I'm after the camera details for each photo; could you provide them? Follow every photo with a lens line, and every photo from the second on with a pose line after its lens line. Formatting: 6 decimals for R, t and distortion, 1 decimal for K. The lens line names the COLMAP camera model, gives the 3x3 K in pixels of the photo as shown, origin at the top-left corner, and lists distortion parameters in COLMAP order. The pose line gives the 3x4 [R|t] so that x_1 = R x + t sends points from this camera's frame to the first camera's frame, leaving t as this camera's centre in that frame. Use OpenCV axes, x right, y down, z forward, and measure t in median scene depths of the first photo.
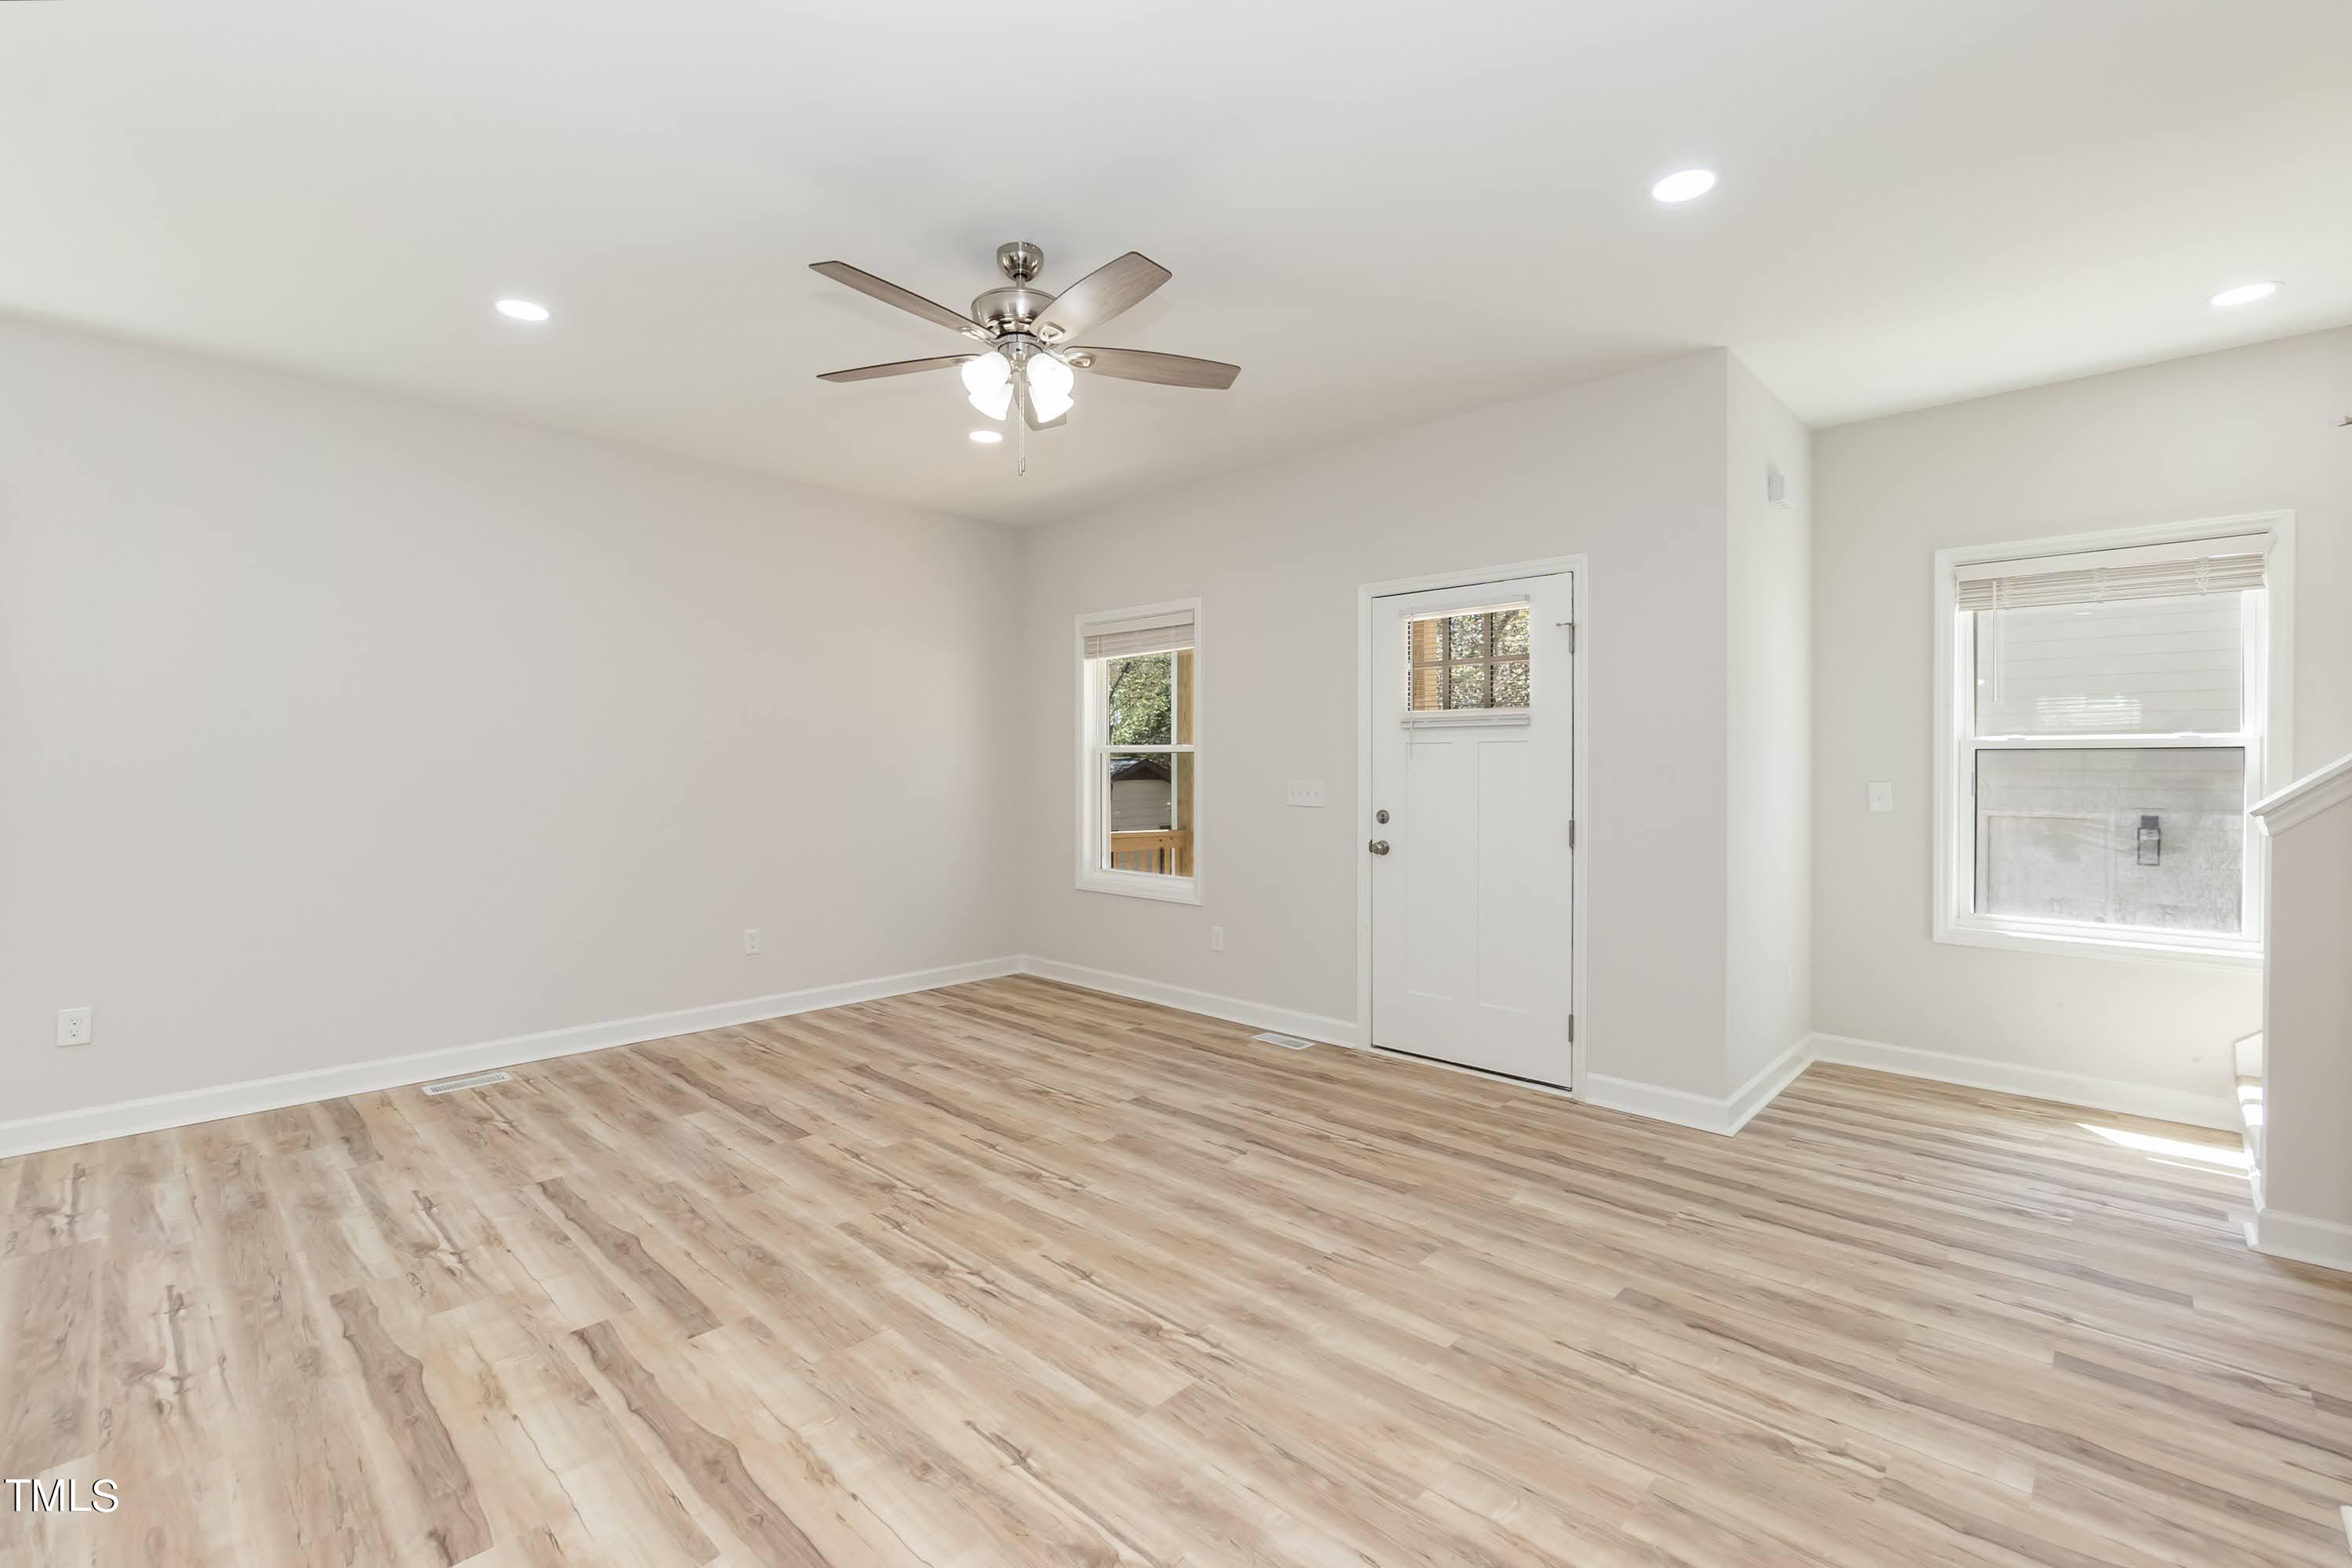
lens RADIAL K [[1034.3, 0, 1153.6], [0, 1034.3, 764.1], [0, 0, 1]] dist [-0.001550, 0.006860]
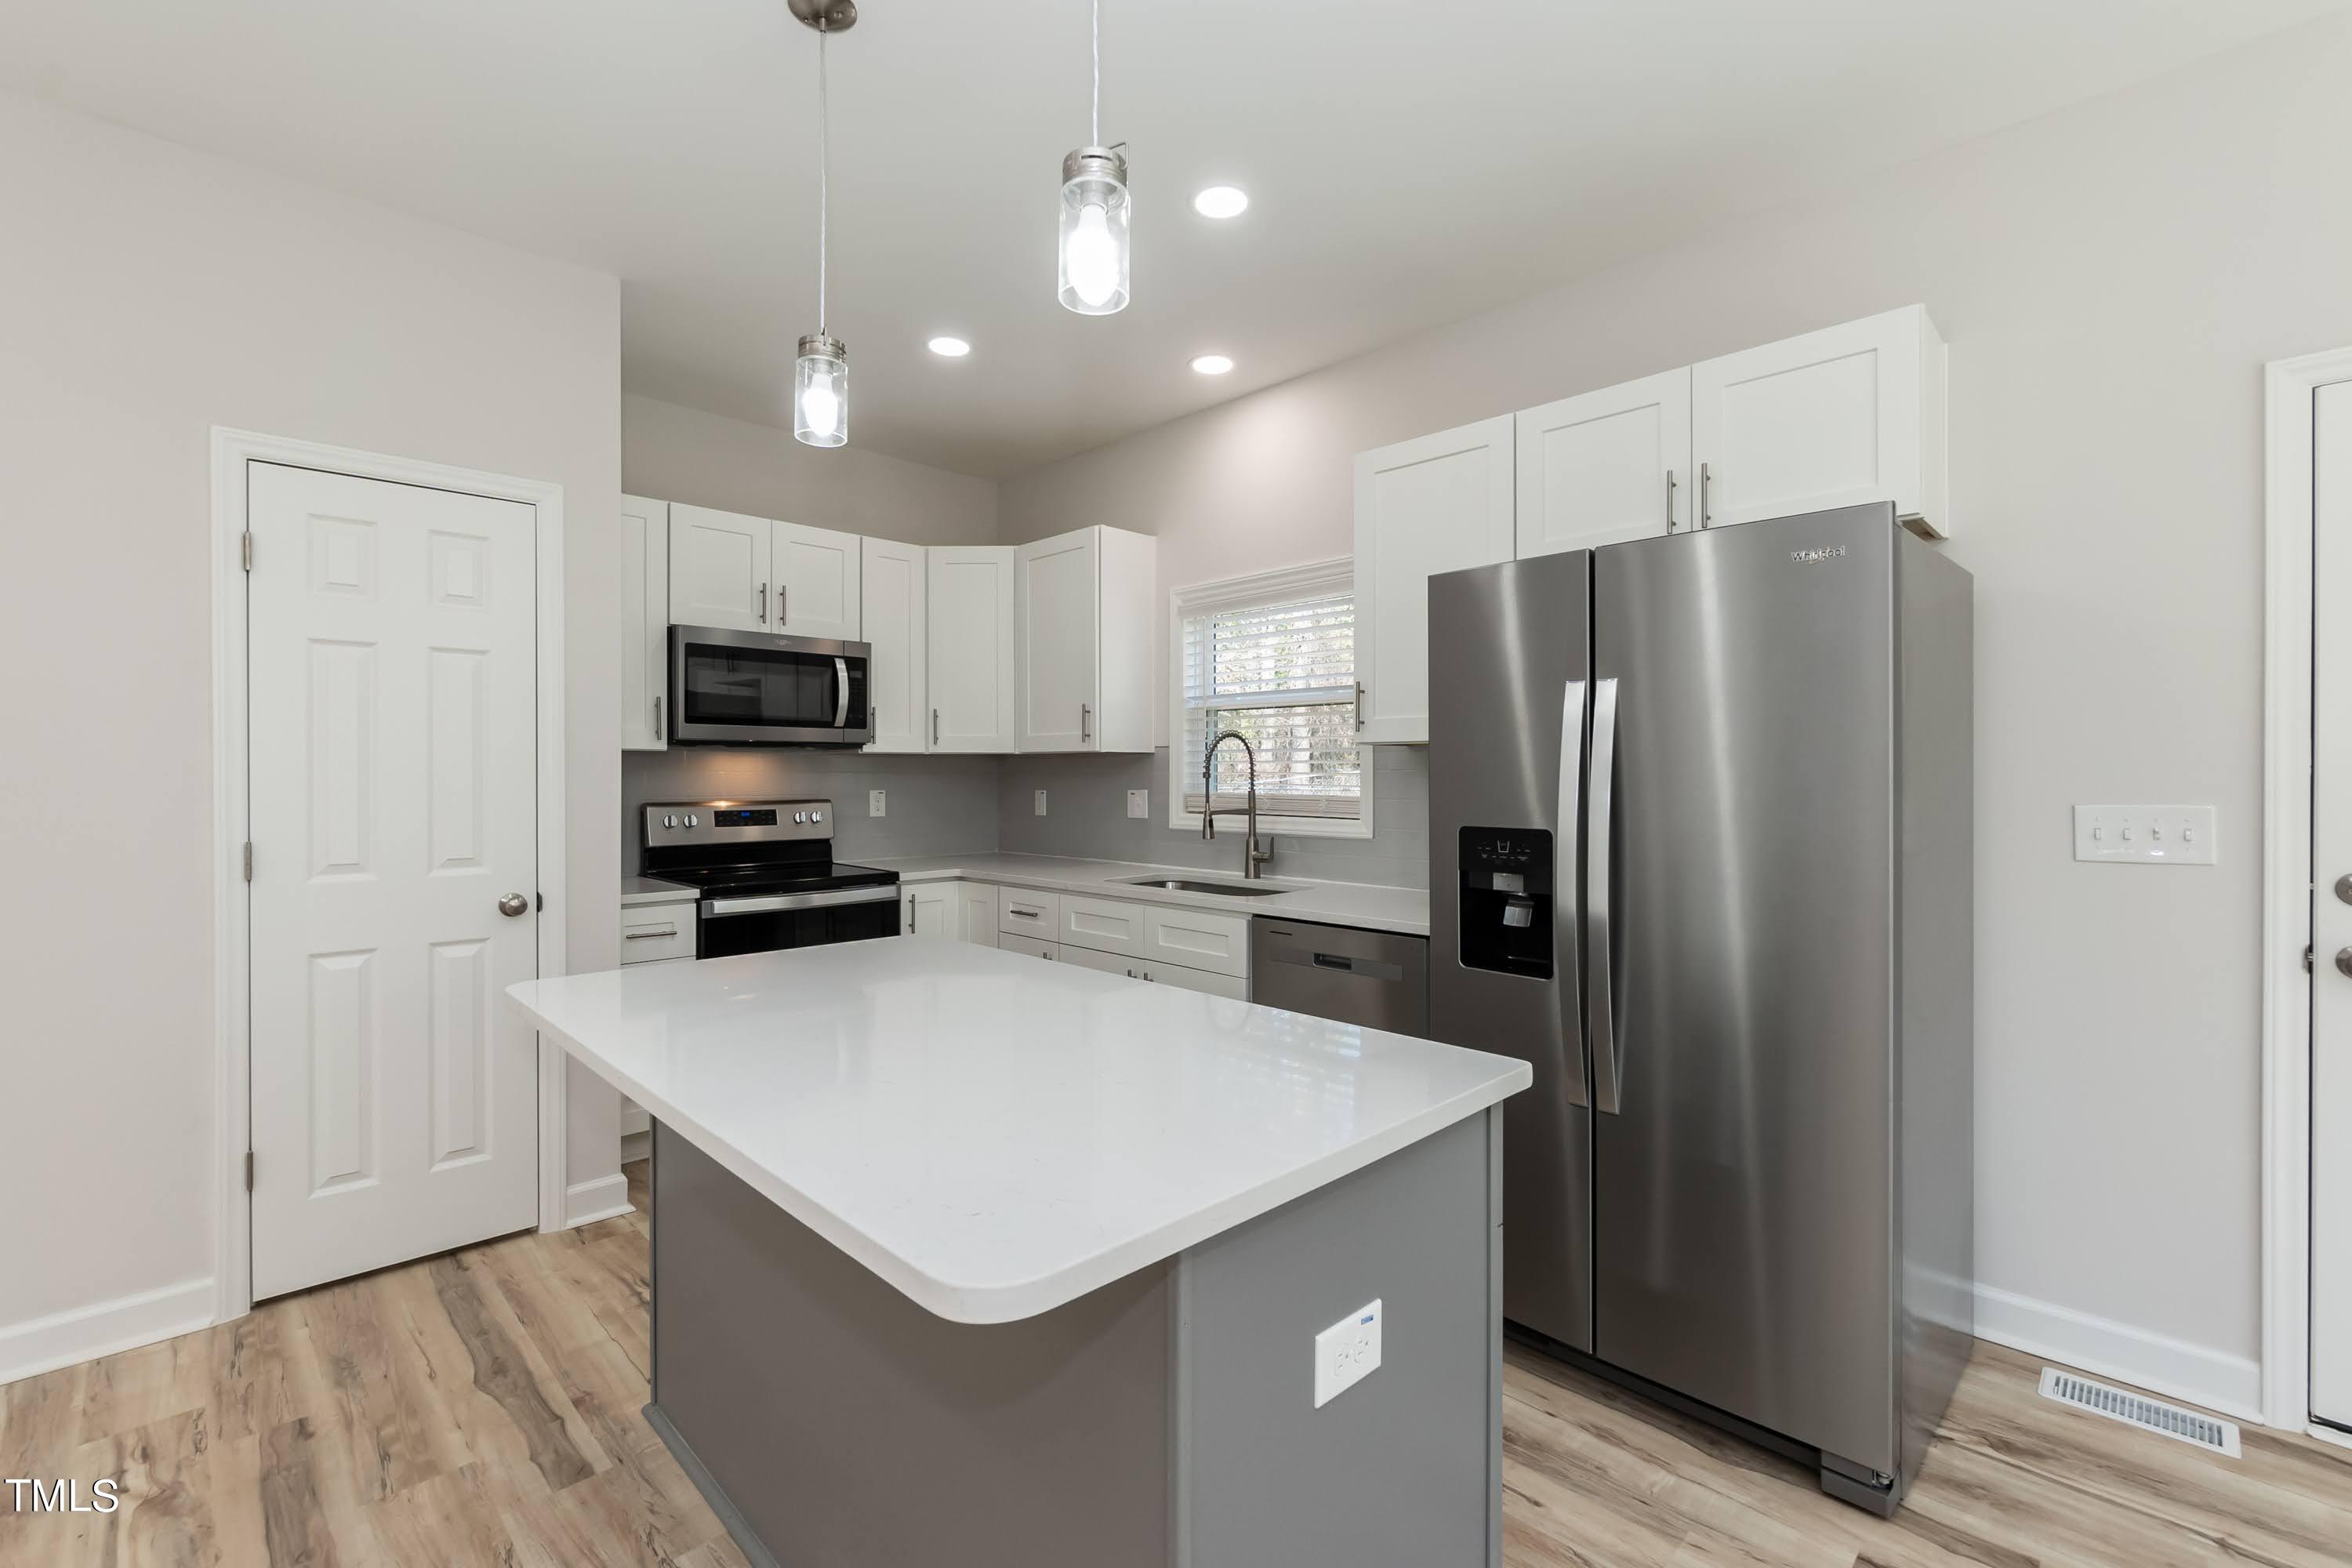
lens RADIAL K [[1007.1, 0, 1162.8], [0, 1007.1, 786.0], [0, 0, 1]] dist [-0.002609, -0.000833]
pose [[-0.999933, -0.000830, 0.011536, -0.710011], [-0.000674, 0.999909, 0.013455, 0.008040], [-0.011546, 0.013447, -0.999843, 0.712240]]
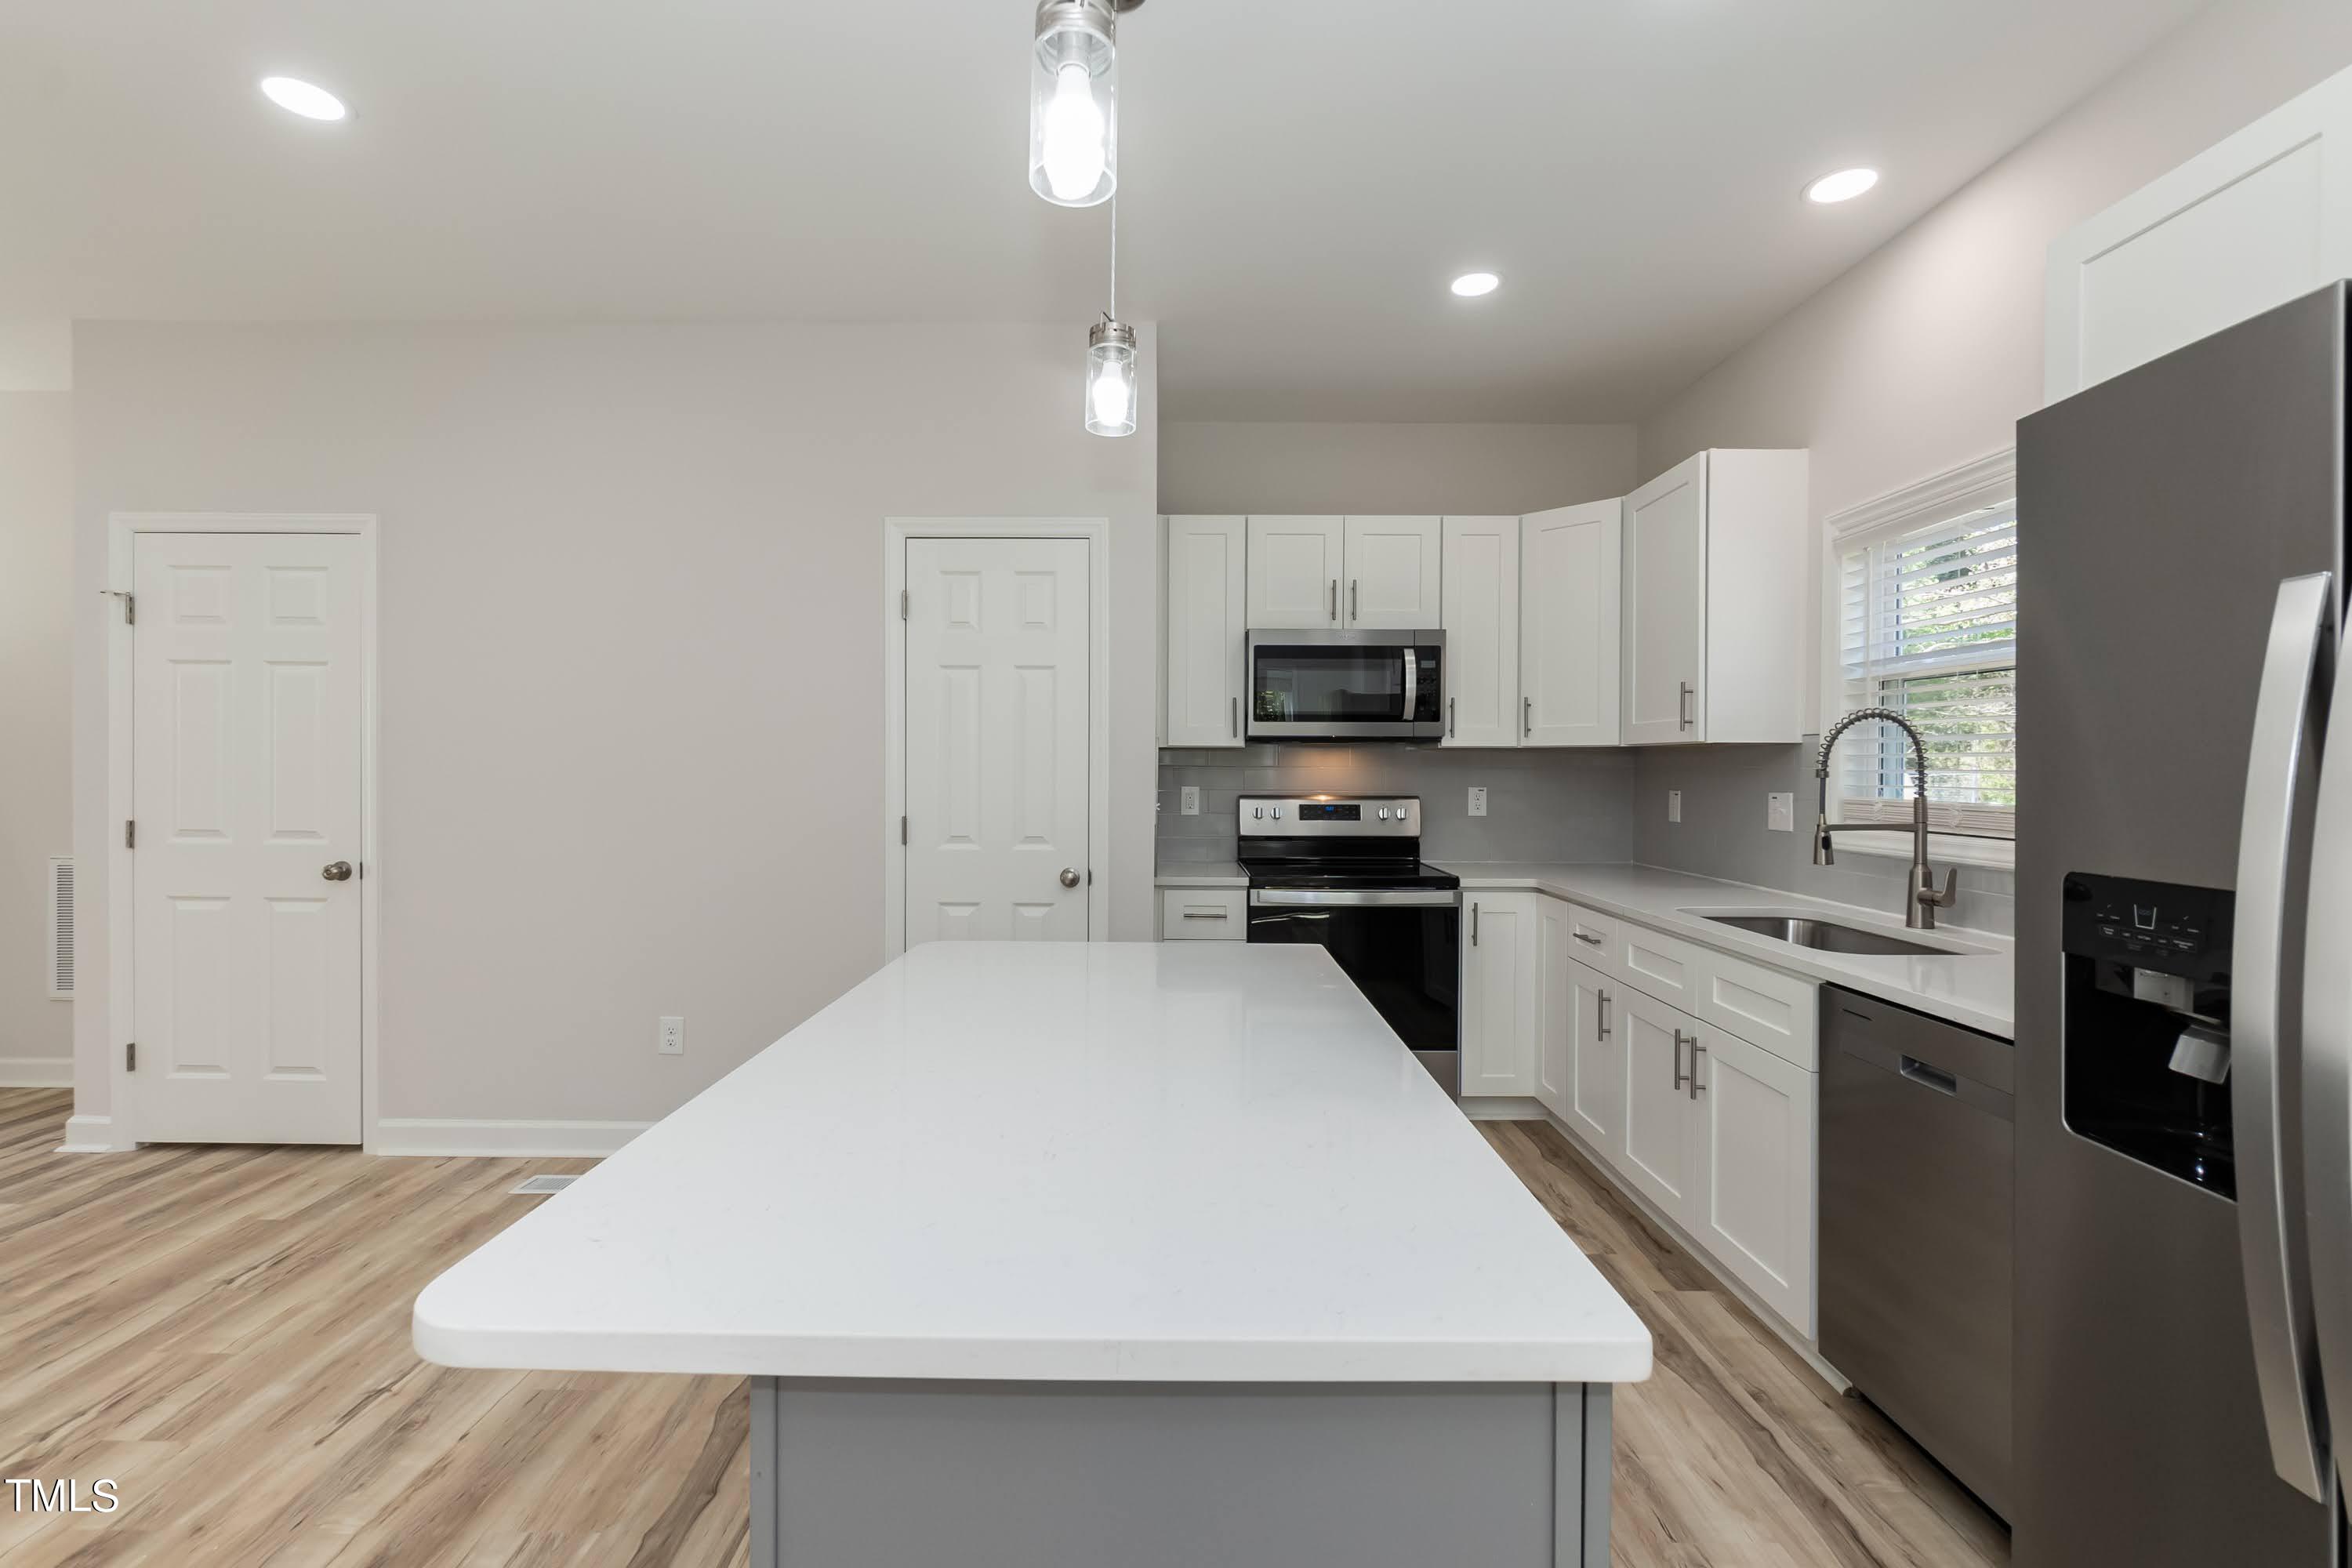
lens RADIAL K [[1007.1, 0, 1162.8], [0, 1007.1, 786.0], [0, 0, 1]] dist [-0.002609, -0.000833]
pose [[-0.704510, -0.016683, 0.709498, -0.955329], [-0.003724, 0.999797, 0.019811, 0.007026], [-0.709685, 0.011315, -0.704429, 0.500121]]
